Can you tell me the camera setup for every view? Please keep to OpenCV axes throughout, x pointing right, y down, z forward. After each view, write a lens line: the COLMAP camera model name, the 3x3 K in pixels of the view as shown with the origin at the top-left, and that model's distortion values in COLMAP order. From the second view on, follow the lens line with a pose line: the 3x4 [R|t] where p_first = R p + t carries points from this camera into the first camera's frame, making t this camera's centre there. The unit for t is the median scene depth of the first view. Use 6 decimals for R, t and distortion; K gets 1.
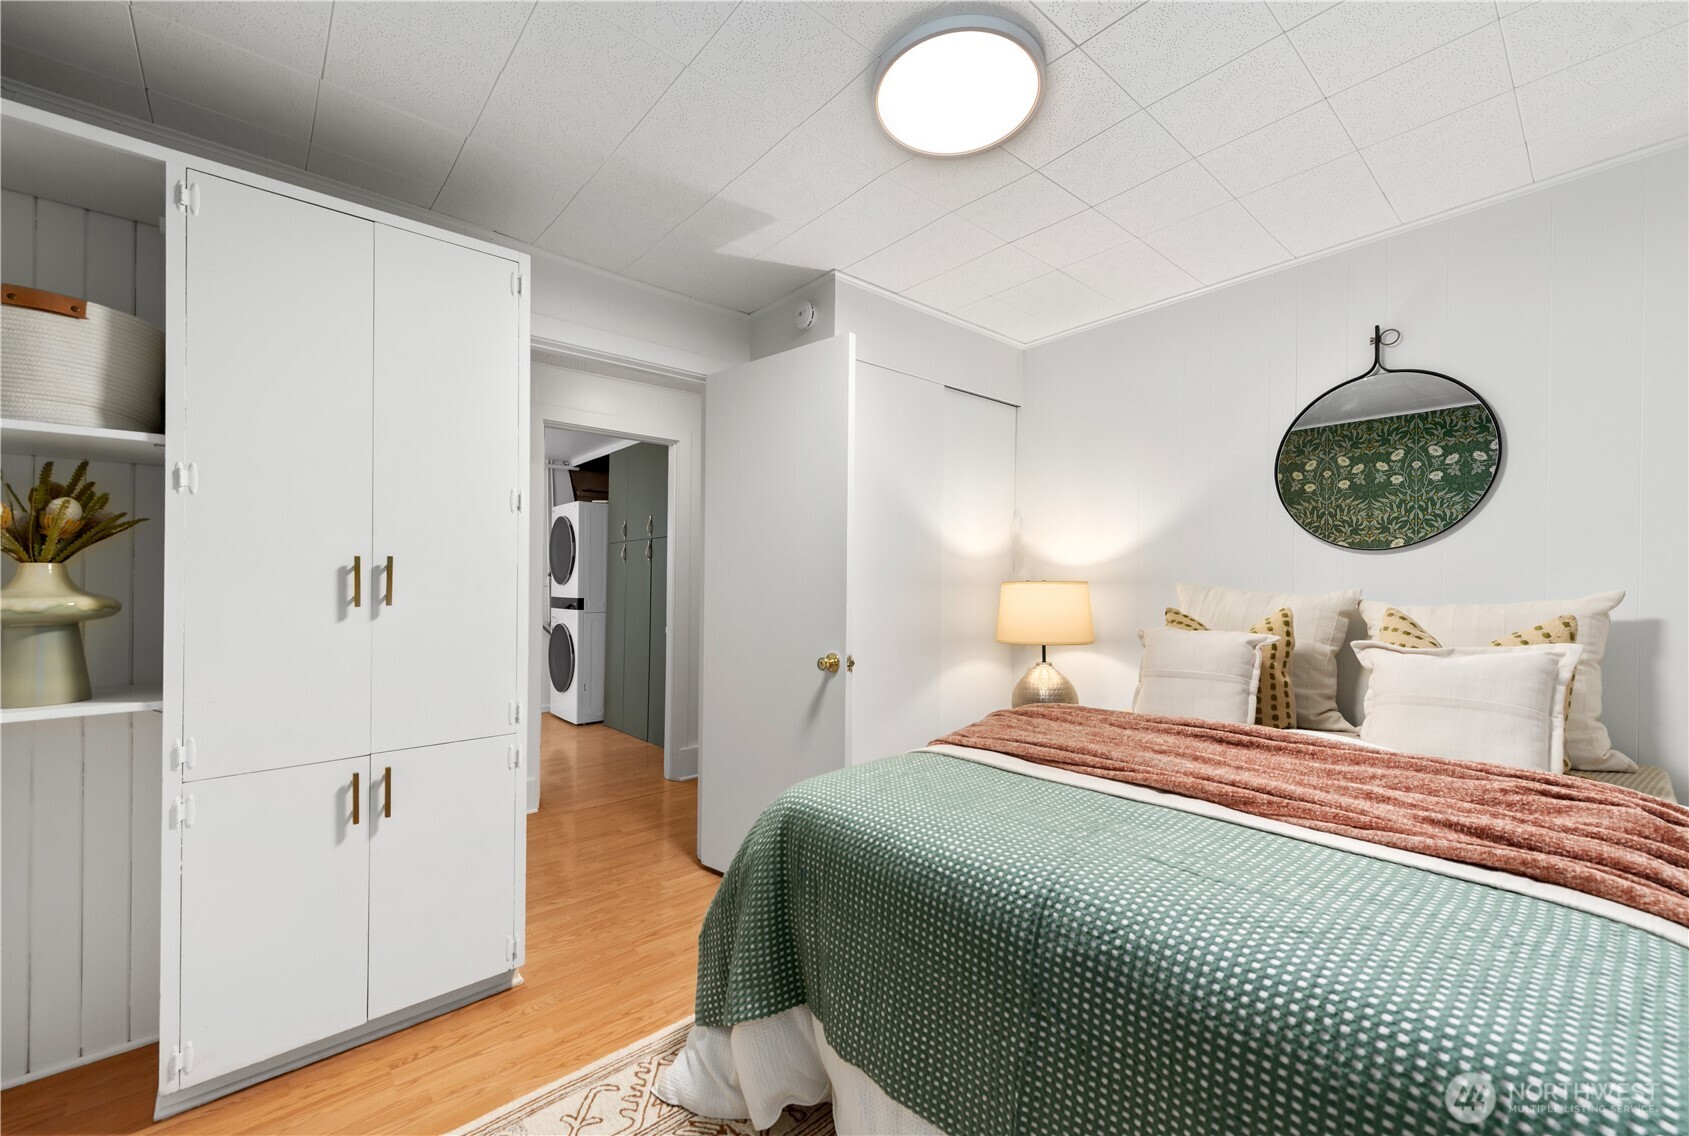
lens RADIAL K [[677.0, 0, 844.5], [0, 677.0, 568.0], [0, 0, 1]] dist [0.000262, 0.000007]
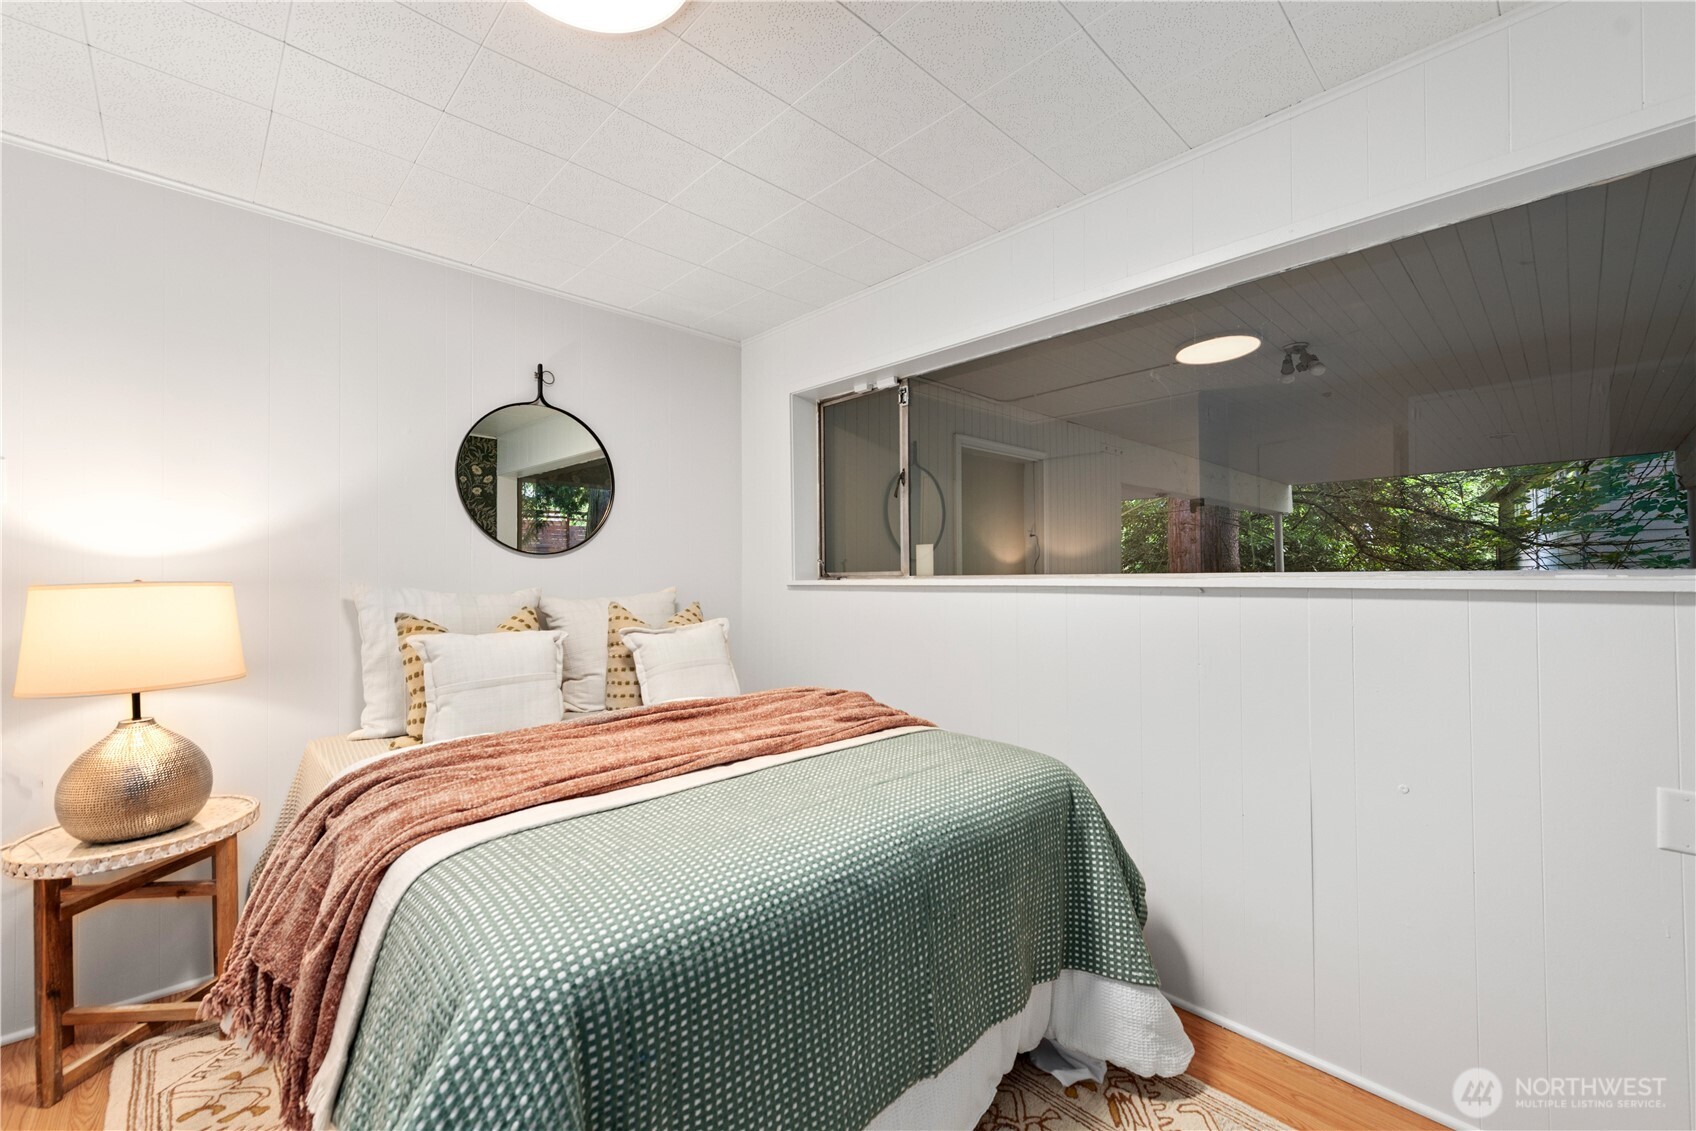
lens RADIAL K [[677.9, 0, 857.5], [0, 677.9, 565.2], [0, 0, 1]] dist [0.000150, -0.000687]
pose [[-0.051418, 0.022188, 0.998431, -0.638260], [-0.015287, 0.999619, -0.023002, 0.015825], [-0.998560, -0.016446, -0.051059, 0.780298]]
